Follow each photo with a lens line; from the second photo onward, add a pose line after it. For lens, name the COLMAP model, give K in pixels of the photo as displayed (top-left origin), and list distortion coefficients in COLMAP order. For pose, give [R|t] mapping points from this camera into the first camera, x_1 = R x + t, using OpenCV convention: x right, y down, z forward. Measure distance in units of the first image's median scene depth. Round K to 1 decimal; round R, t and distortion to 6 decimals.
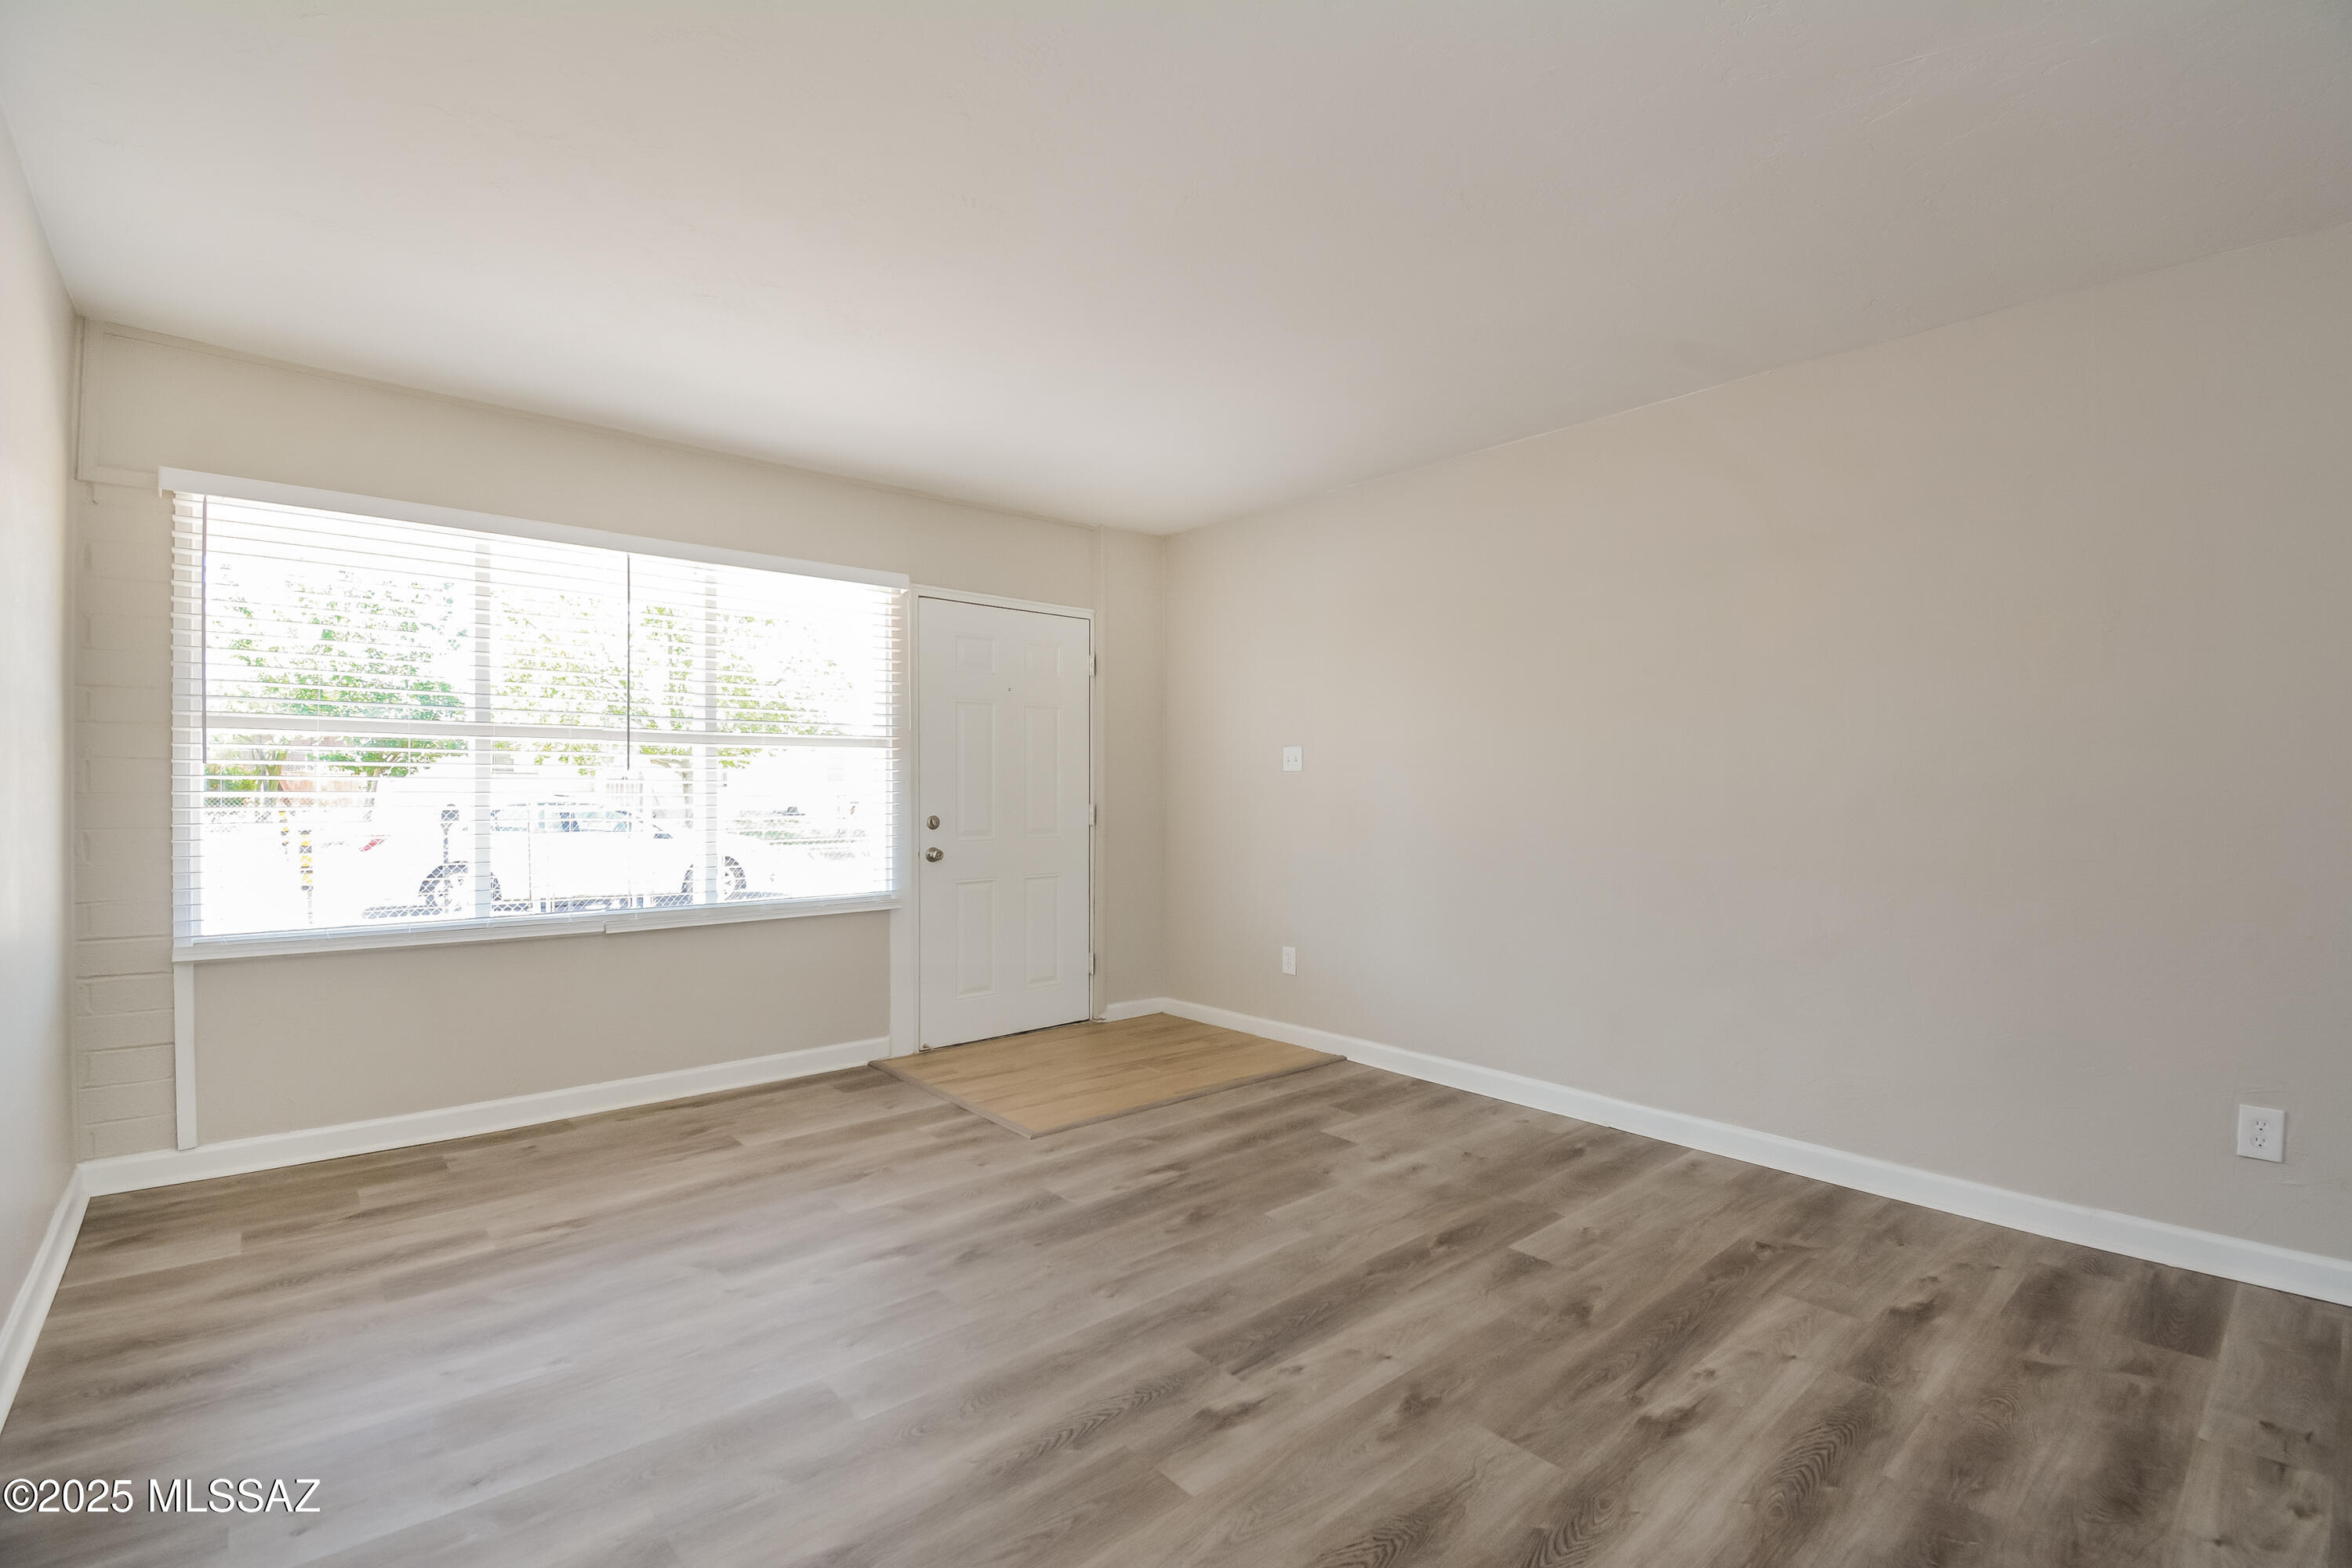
lens RADIAL K [[1045.5, 0, 1176.8], [0, 1045.5, 789.7], [0, 0, 1]] dist [0.000467, -0.000185]
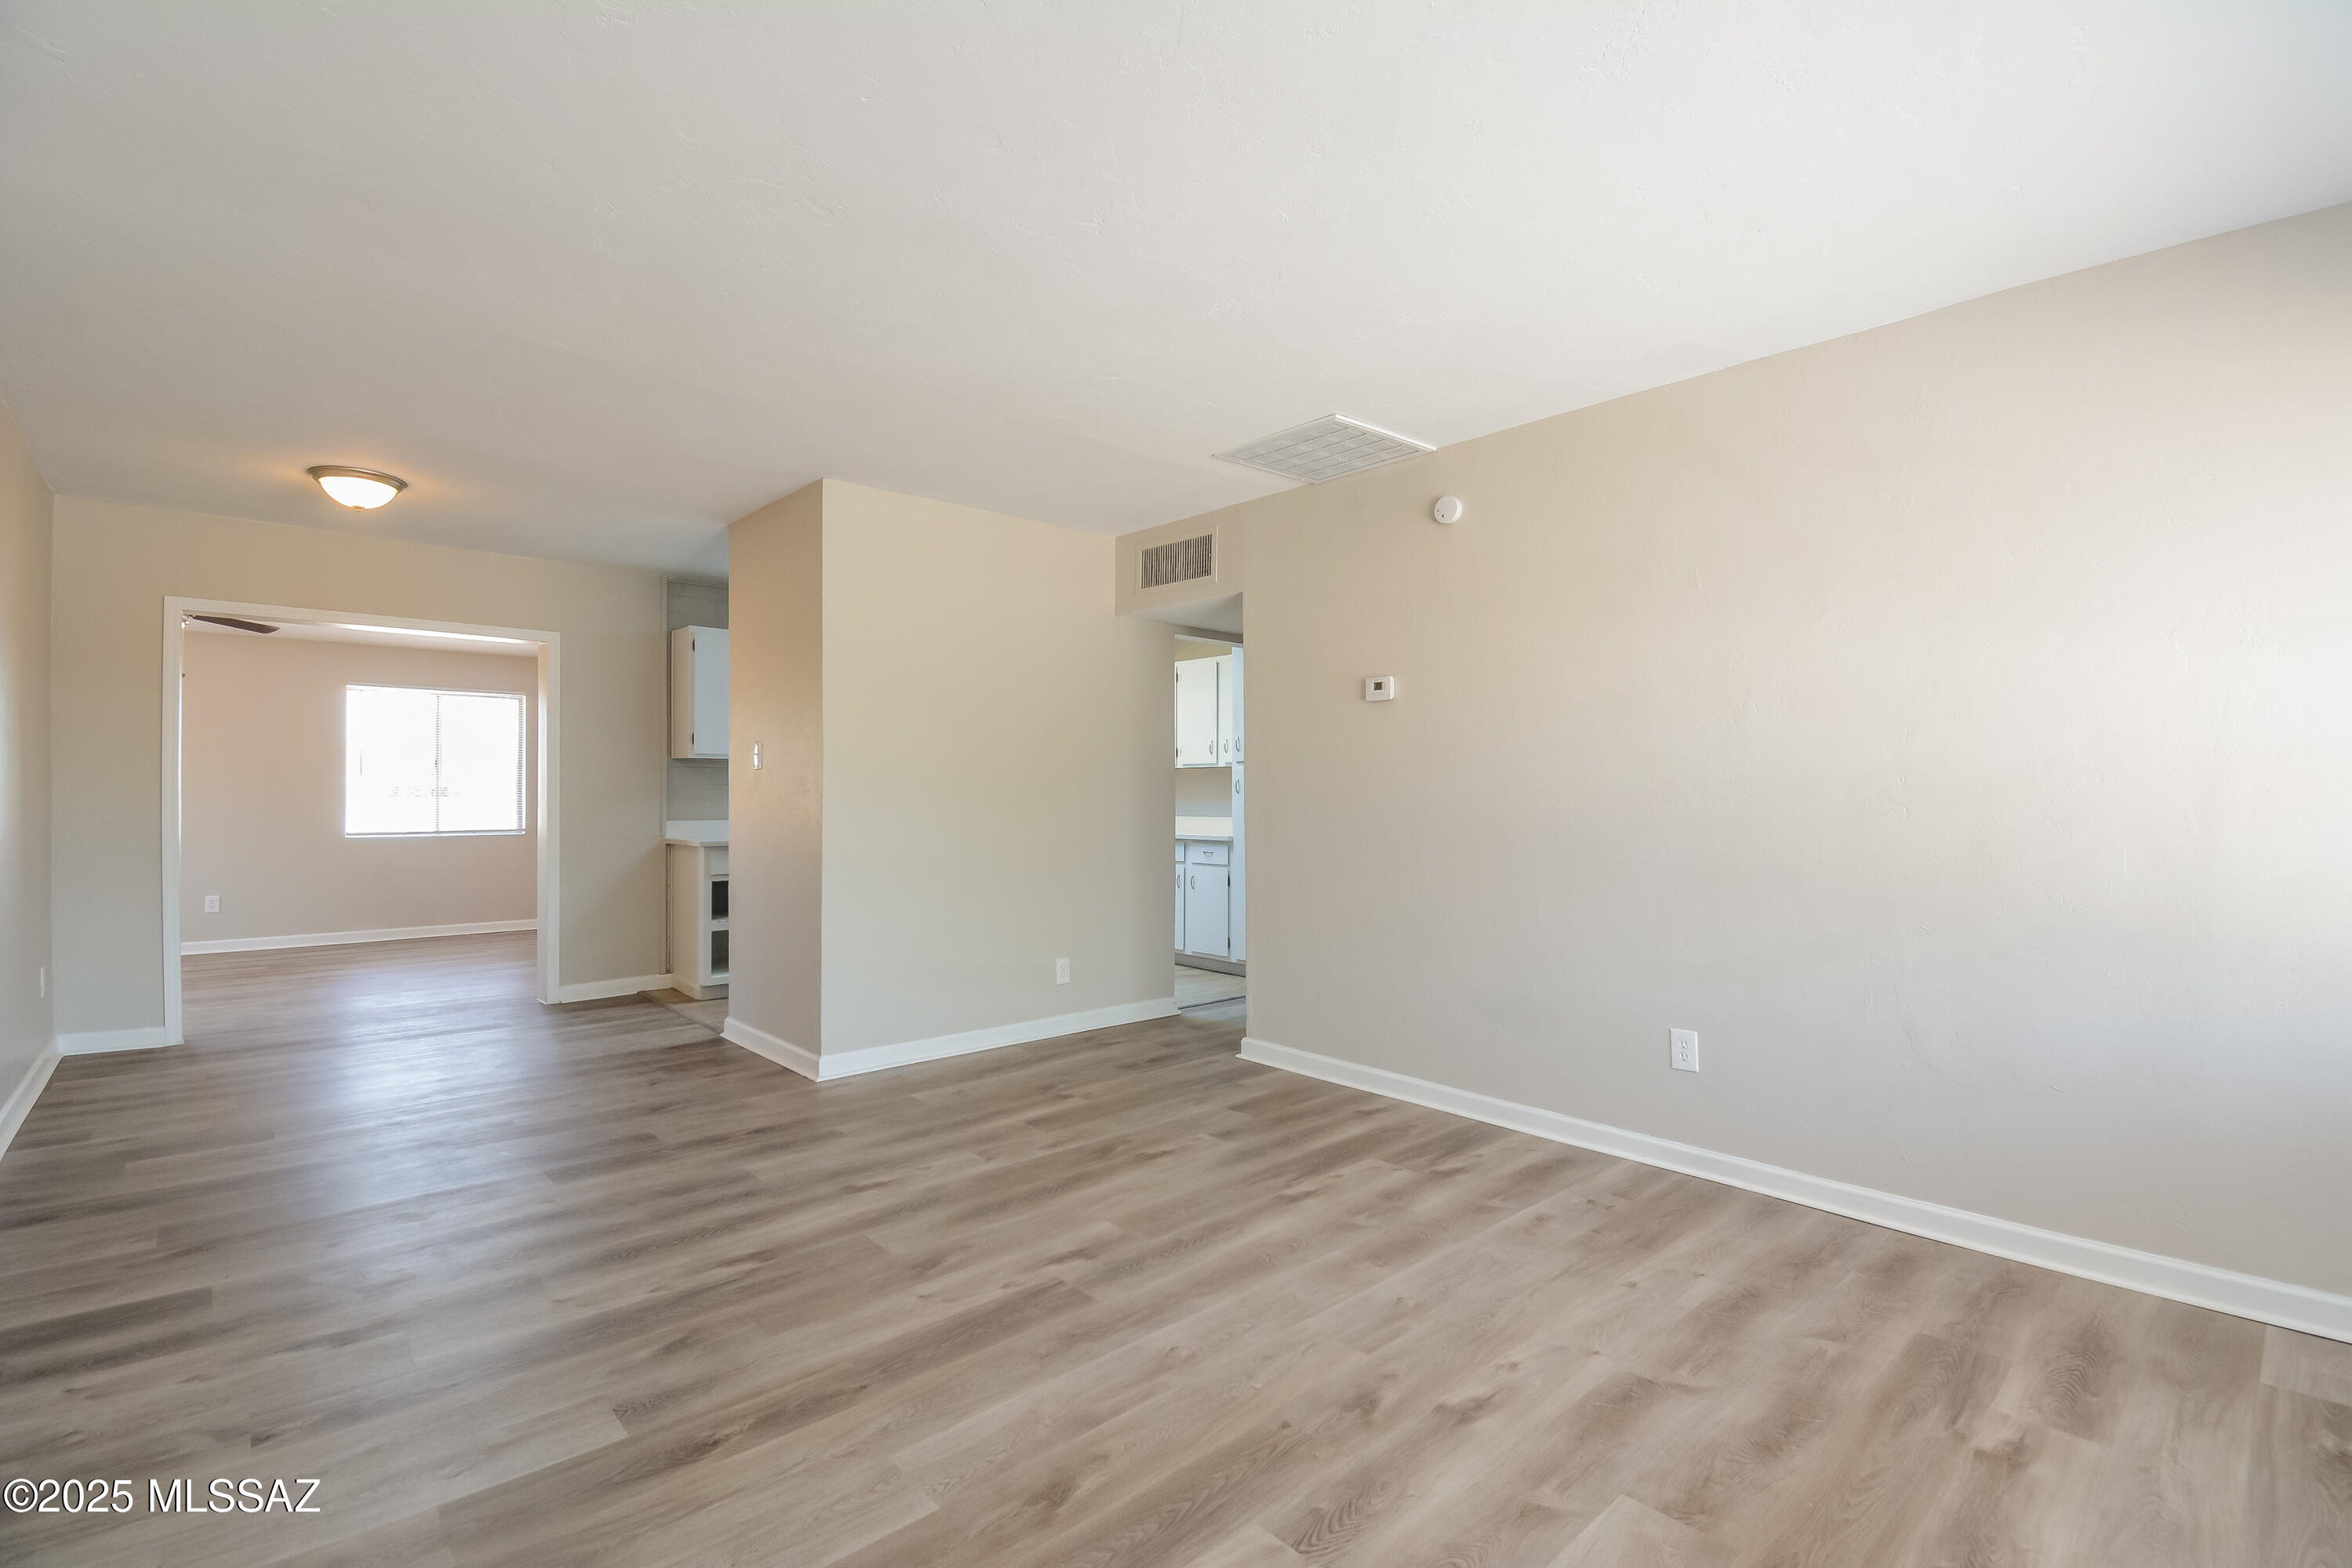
lens RADIAL K [[1045.5, 0, 1174.5], [0, 1045.5, 789.8], [0, 0, 1]] dist [0.000467, -0.000185]
pose [[-0.999853, -0.007335, -0.015509, -0.048175], [-0.007257, 0.999961, -0.005084, -0.003199], [0.015546, -0.004971, -0.999867, 2.019246]]
